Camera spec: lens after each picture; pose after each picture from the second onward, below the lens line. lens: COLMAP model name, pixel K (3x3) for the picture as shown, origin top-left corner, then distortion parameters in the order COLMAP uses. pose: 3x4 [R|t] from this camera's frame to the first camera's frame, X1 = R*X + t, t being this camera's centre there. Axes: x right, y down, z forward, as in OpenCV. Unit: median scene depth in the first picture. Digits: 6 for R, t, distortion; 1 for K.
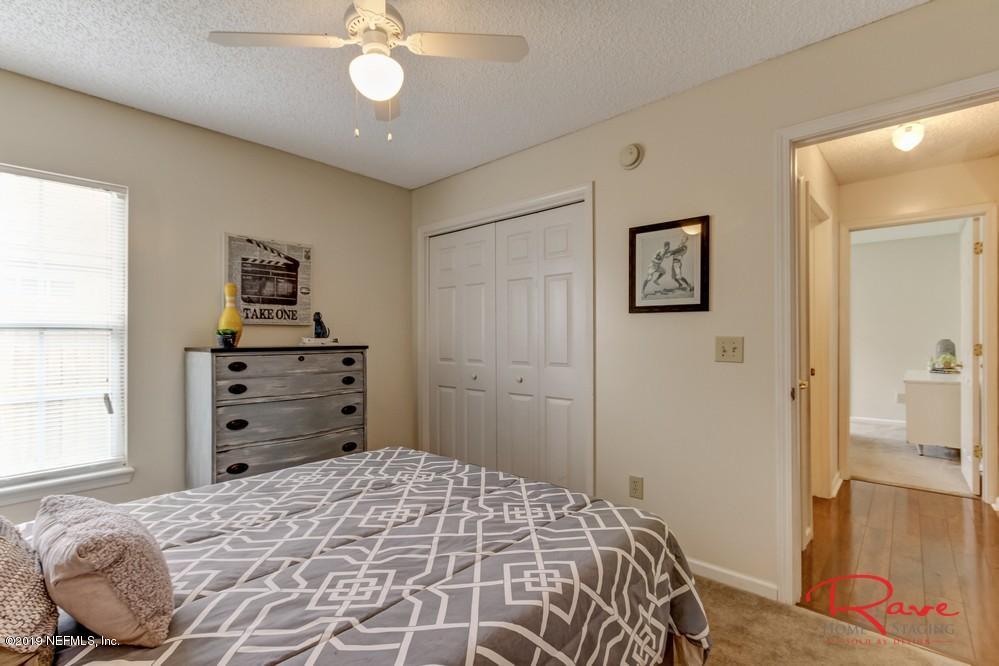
lens RADIAL K [[461.7, 0, 496.1], [0, 461.7, 330.8], [0, 0, 1]] dist [-0.008191, 0.006092]
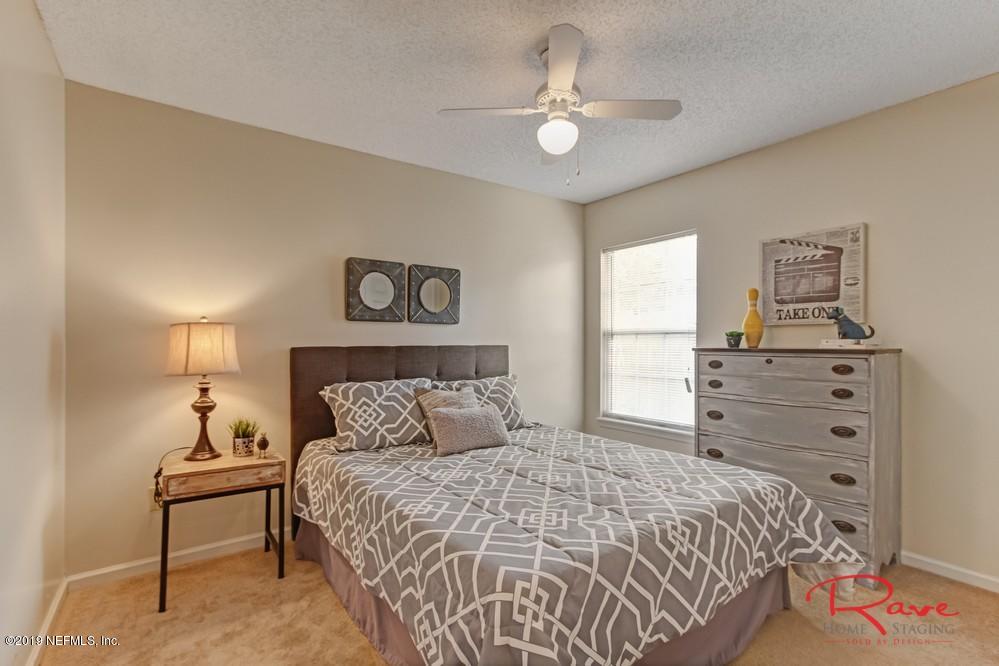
lens RADIAL K [[461.7, 0, 496.5], [0, 461.7, 338.1], [0, 0, 1]] dist [-0.008191, 0.006092]
pose [[-0.204184, -0.000027, -0.978933, 0.569365], [0.019284, 0.999806, -0.004049, 0.005542], [0.978743, -0.019705, -0.204144, 0.598900]]
